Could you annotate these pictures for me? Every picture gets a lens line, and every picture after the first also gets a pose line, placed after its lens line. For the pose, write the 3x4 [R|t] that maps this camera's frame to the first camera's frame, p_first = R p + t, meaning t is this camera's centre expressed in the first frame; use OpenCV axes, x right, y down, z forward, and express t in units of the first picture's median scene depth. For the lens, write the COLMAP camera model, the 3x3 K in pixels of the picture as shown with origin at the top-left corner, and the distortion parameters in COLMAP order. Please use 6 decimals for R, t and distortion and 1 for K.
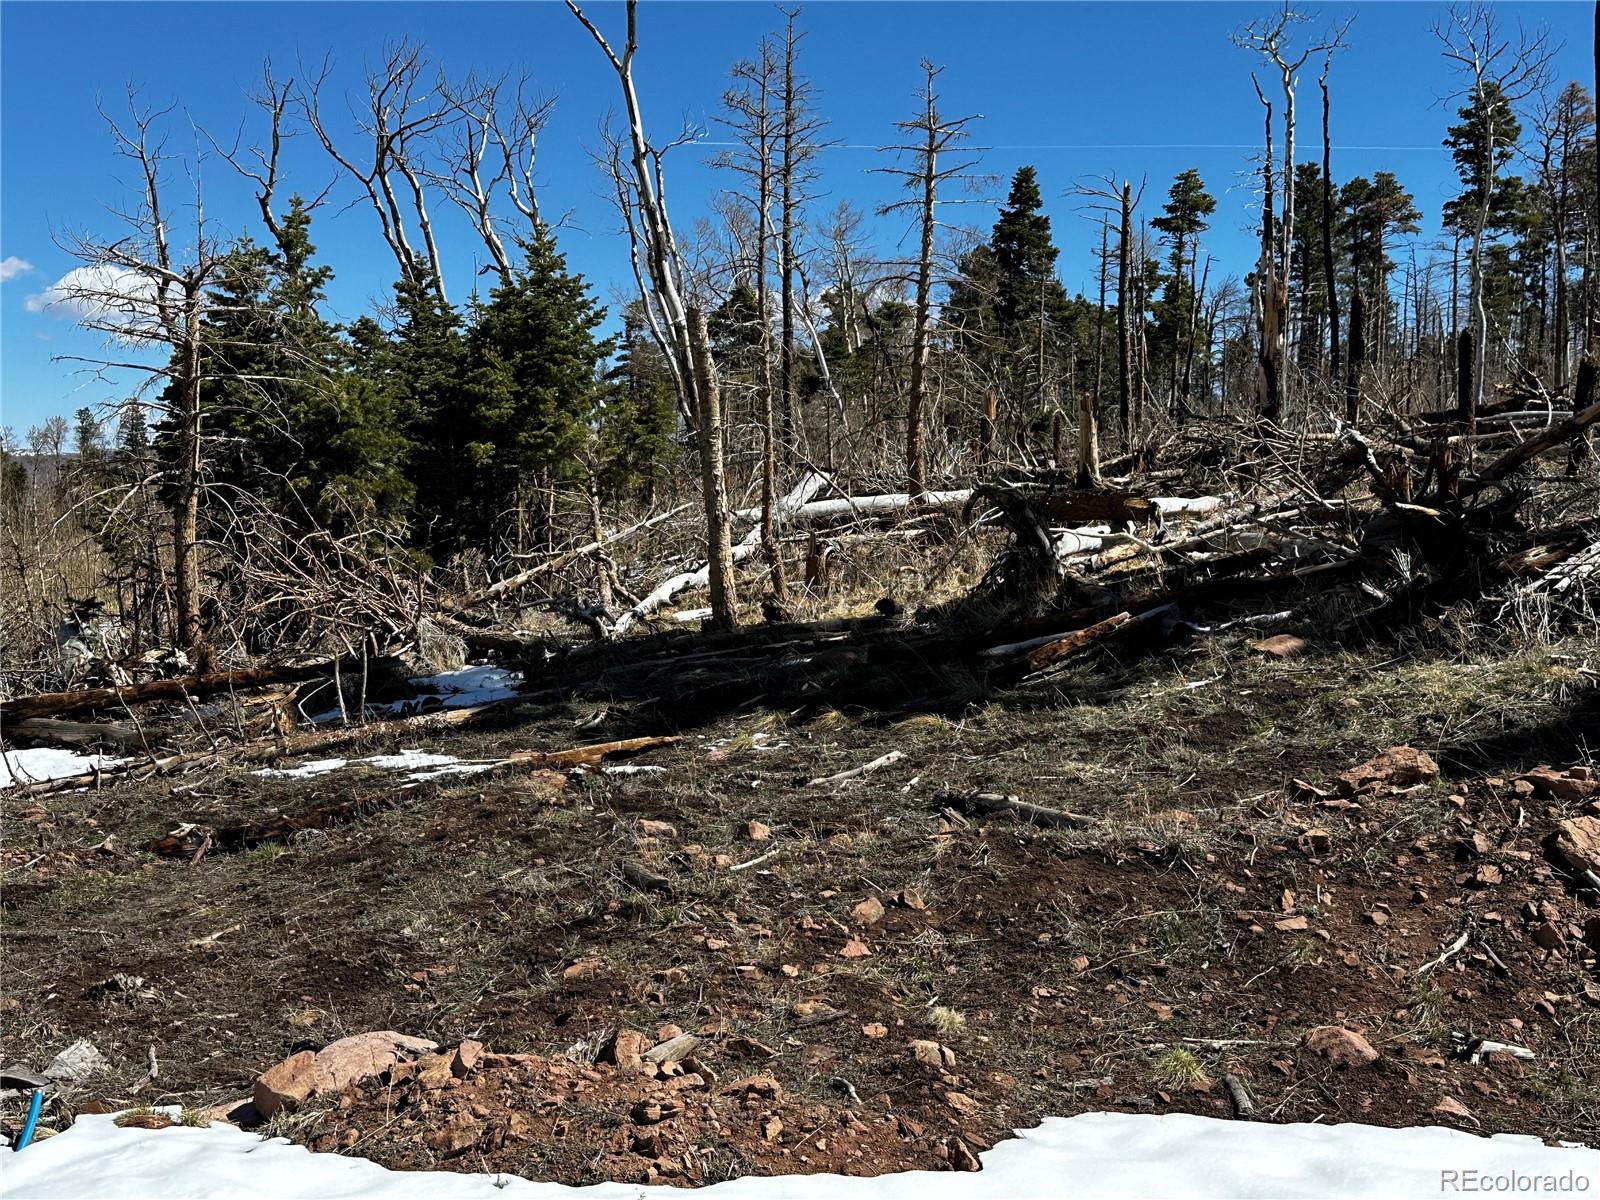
lens RADIAL K [[1851.7, 0, 800.0], [0, 1851.7, 600.0], [0, 0, 1]] dist [0.175658, -0.386369]
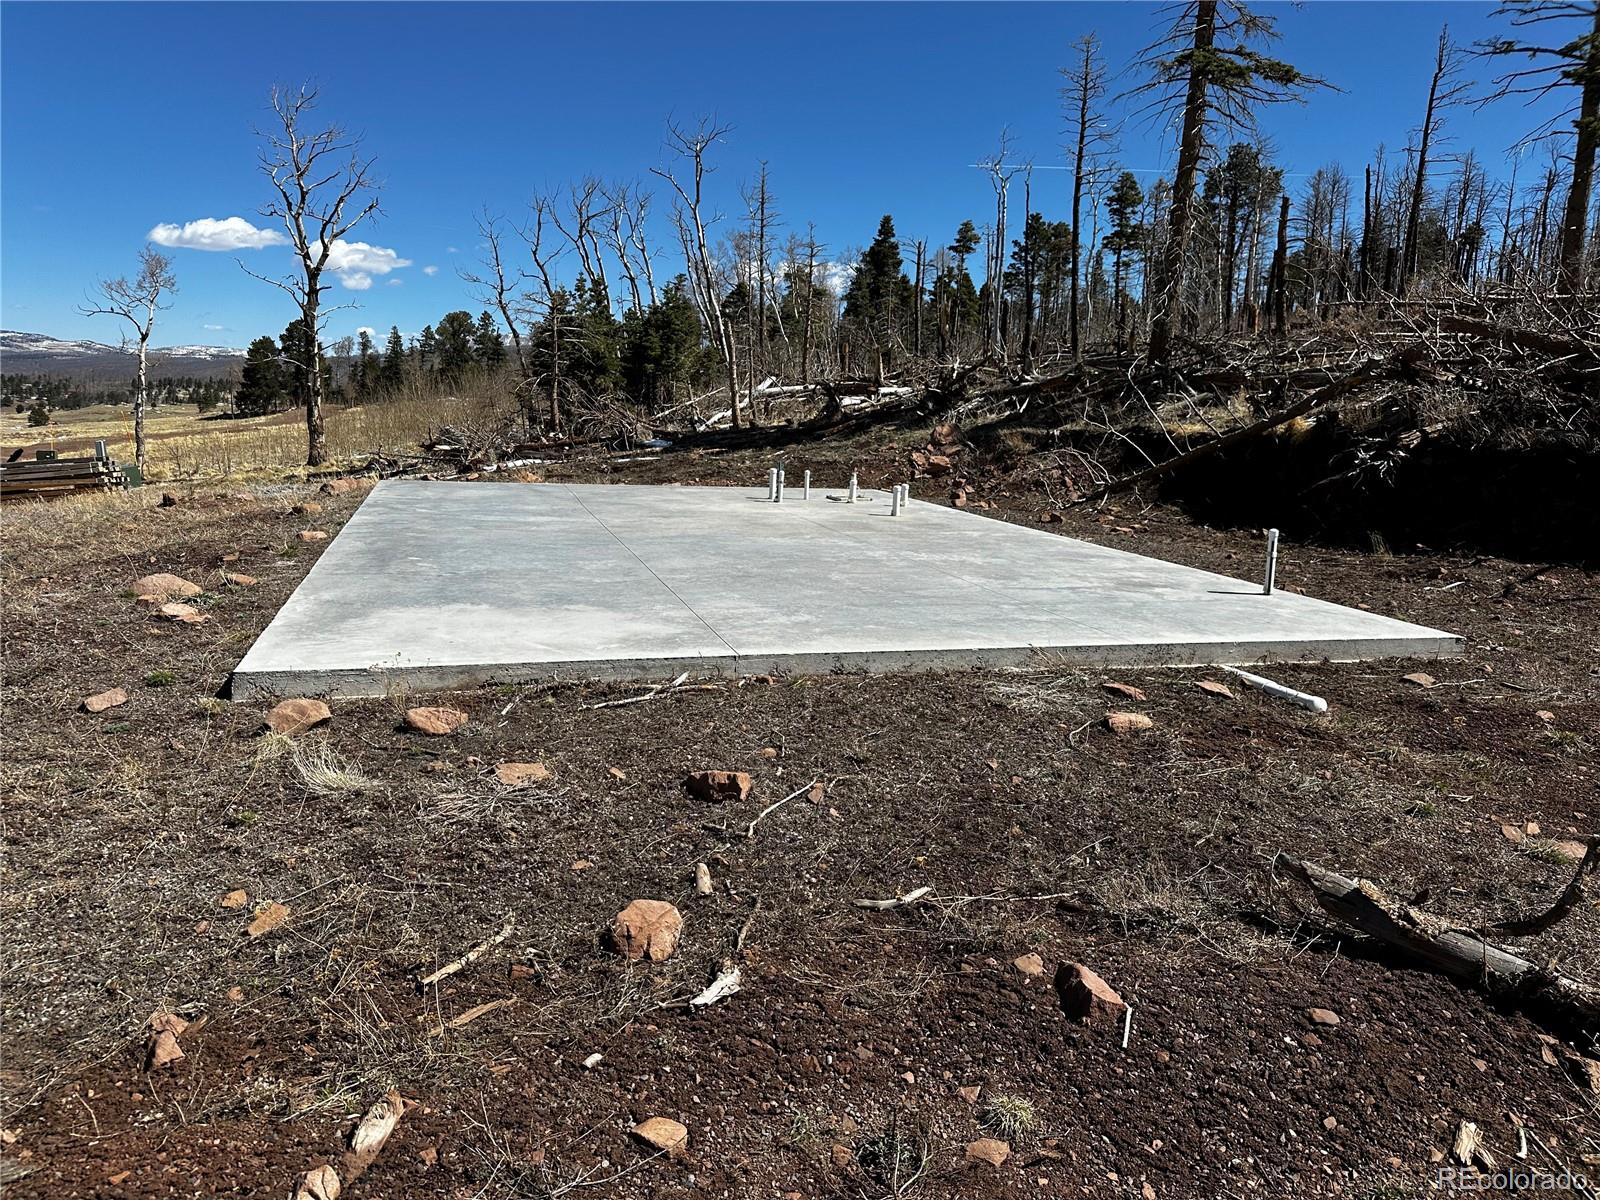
lens RADIAL K [[1101.2, 0, 800.0], [0, 1101.2, 600.0], [0, 0, 1]] dist [0.080055, -0.096137]
pose [[0.999698, 0.006379, 0.023749, 0.044007], [-0.009475, 0.991116, 0.132664, 0.105068], [-0.022692, -0.132849, 0.990877, -1.676126]]
